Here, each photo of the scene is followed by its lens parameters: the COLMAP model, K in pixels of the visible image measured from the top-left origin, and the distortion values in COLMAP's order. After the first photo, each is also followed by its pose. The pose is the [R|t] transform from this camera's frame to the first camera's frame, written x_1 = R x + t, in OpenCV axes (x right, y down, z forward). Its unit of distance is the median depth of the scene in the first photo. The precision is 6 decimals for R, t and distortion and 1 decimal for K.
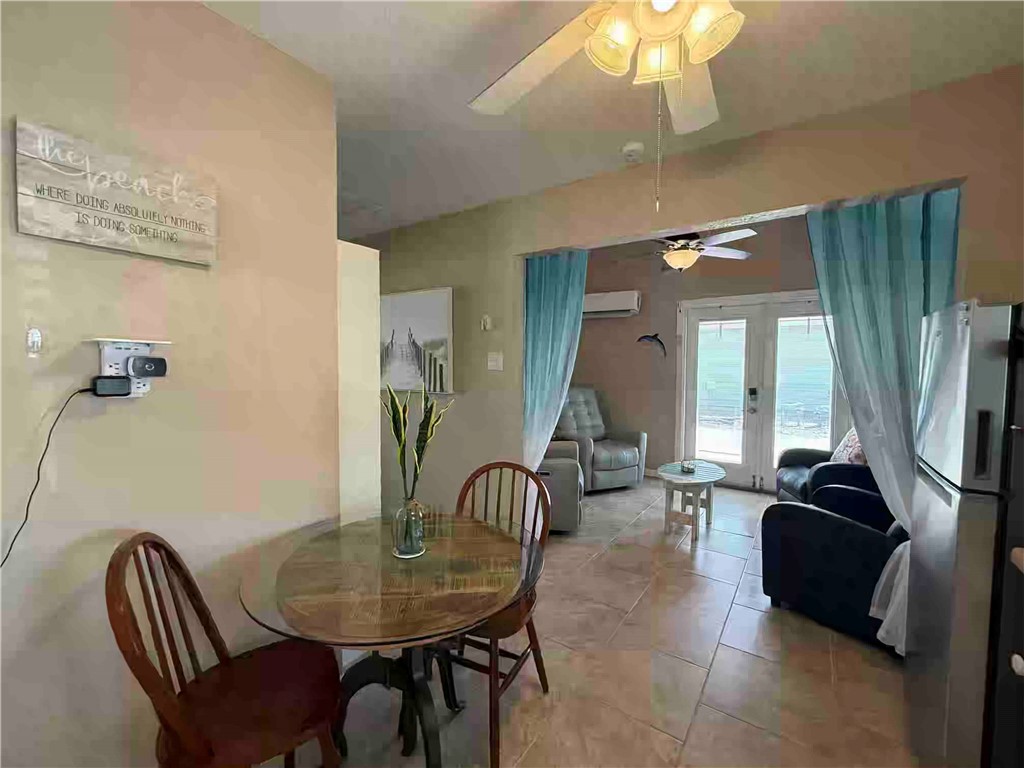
lens RADIAL K [[429.1, 0, 512.0], [0, 429.1, 384.0], [0, 0, 1]] dist [0.001801, 0.000256]
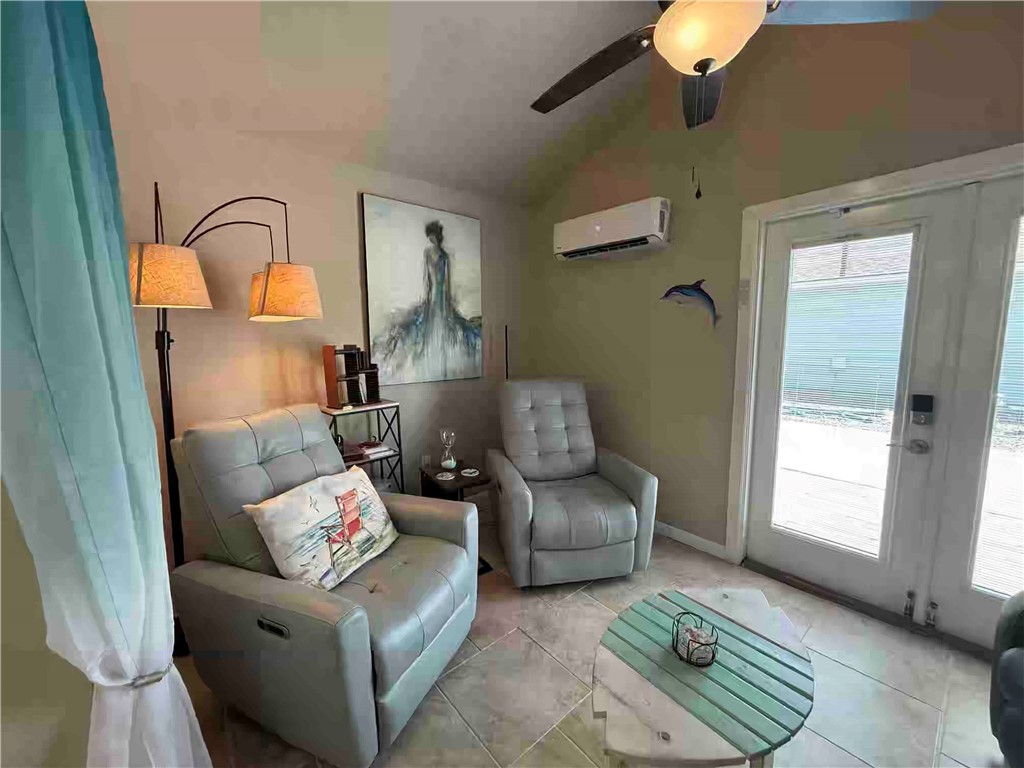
lens RADIAL K [[410.0, 0, 509.7], [0, 410.0, 383.9], [0, 0, 1]] dist [0.005746, -0.000112]
pose [[0.966177, 0.017034, -0.257317, 0.267629], [0.002998, 0.997007, 0.077259, -0.034417], [0.257863, -0.075417, 0.963234, 0.496263]]
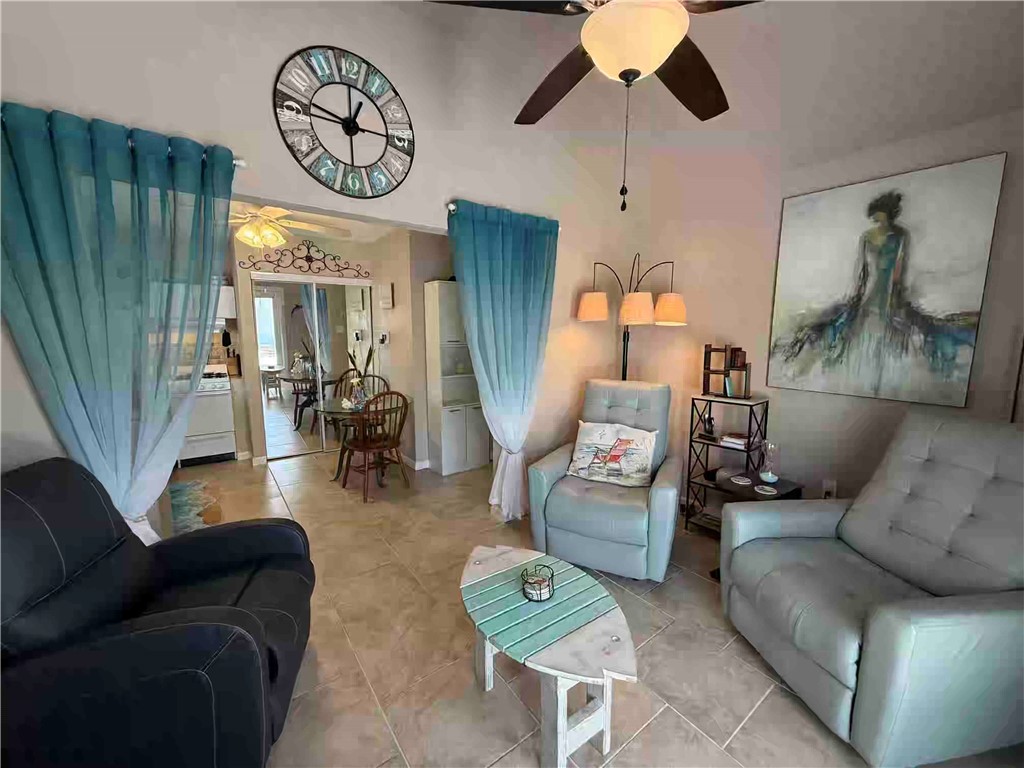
lens RADIAL K [[410.0, 0, 509.7], [0, 410.0, 383.9], [0, 0, 1]] dist [0.005746, -0.000112]
pose [[-0.317458, 0.119816, -0.940673, 0.614032], [-0.047785, 0.988704, 0.142060, -0.057432], [0.947068, 0.090048, -0.308146, 0.829987]]
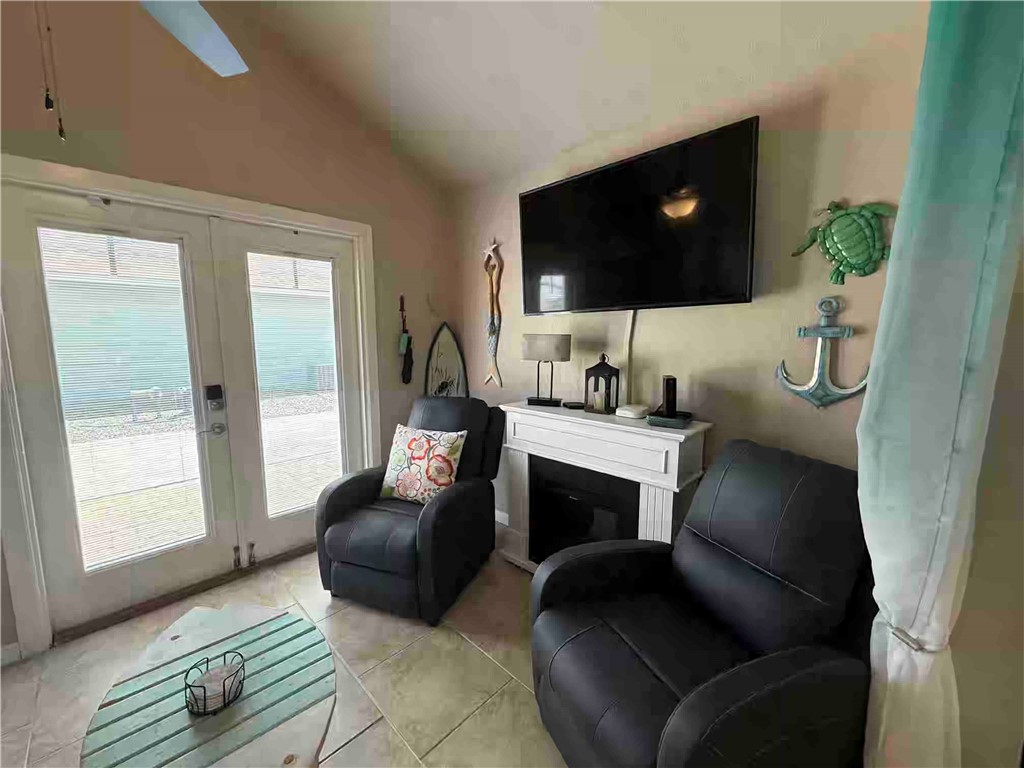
lens RADIAL K [[410.0, 0, 509.7], [0, 410.0, 383.9], [0, 0, 1]] dist [0.005746, -0.000112]
pose [[0.175097, -0.126015, 0.976453, 0.145523], [0.047168, 0.991710, 0.119526, -0.034134], [-0.983421, 0.025129, 0.179589, 0.561655]]
